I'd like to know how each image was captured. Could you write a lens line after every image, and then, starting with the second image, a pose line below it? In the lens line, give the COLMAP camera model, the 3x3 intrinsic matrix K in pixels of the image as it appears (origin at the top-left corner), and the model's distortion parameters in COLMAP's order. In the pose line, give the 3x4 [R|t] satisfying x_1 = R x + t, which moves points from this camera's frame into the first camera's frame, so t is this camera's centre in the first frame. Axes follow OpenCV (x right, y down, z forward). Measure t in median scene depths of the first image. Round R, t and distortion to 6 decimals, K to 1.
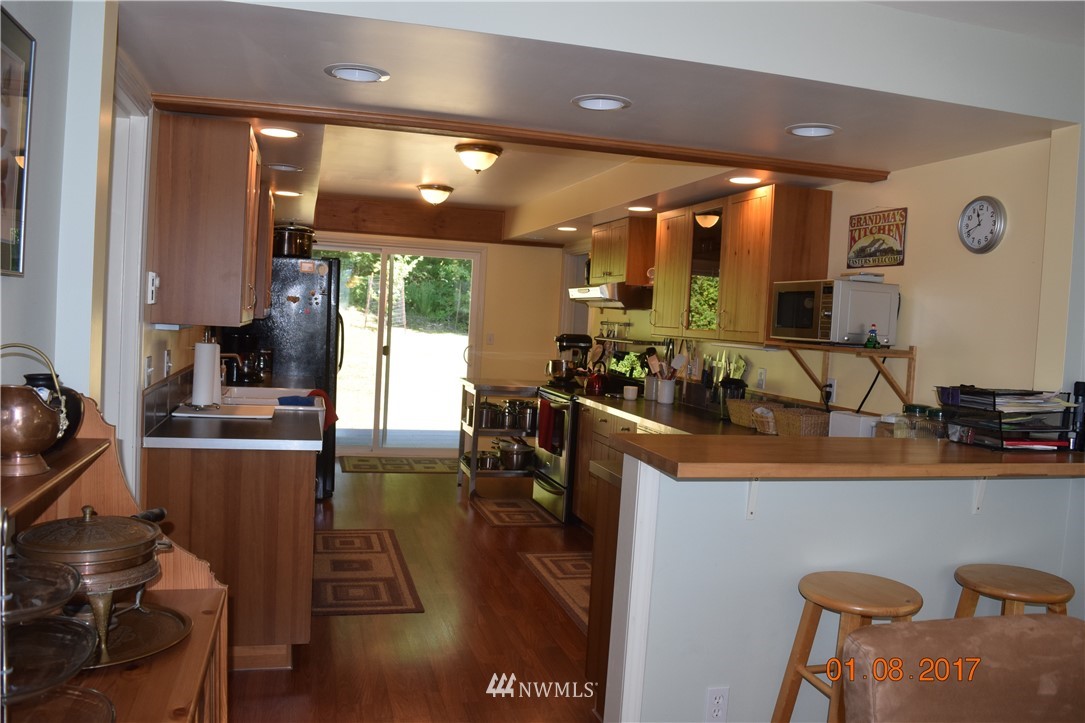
lens RADIAL K [[843.2, 0, 540.6], [0, 843.2, 360.3], [0, 0, 1]] dist [-0.096157, 0.022170]
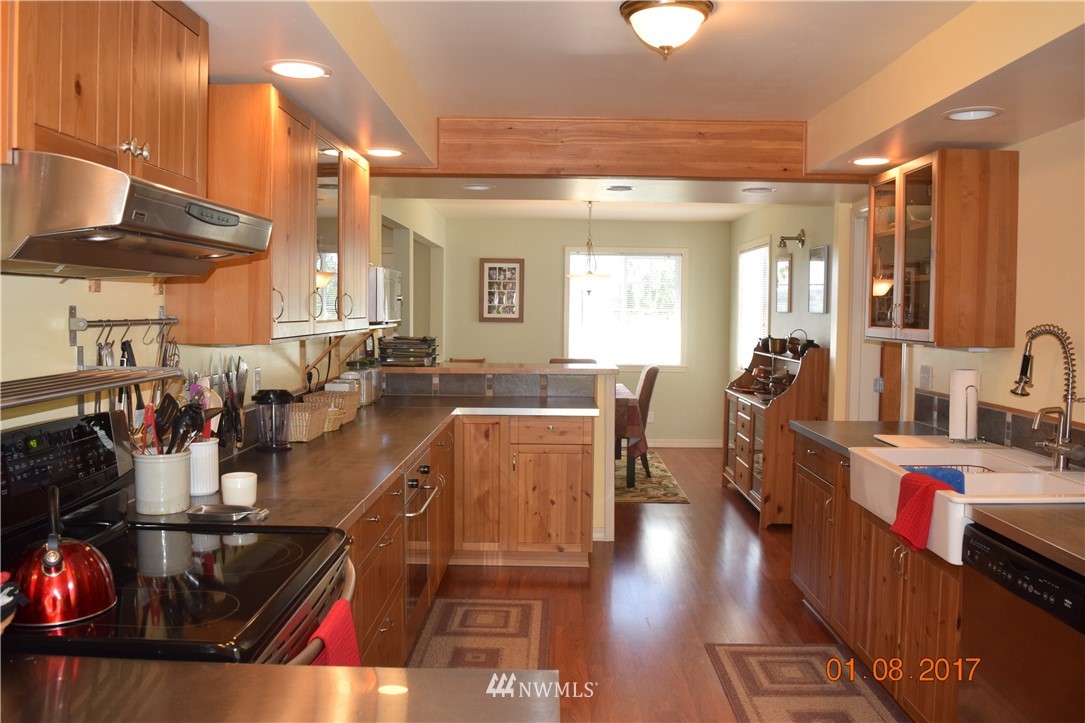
lens RADIAL K [[843.2, 0, 541.9], [0, 843.2, 360.4], [0, 0, 1]] dist [-0.096157, 0.022170]
pose [[-0.954344, -0.077557, 0.288466, -0.191851], [-0.043865, 0.991623, 0.121487, -0.103437], [-0.295472, 0.103287, -0.949752, 1.744461]]
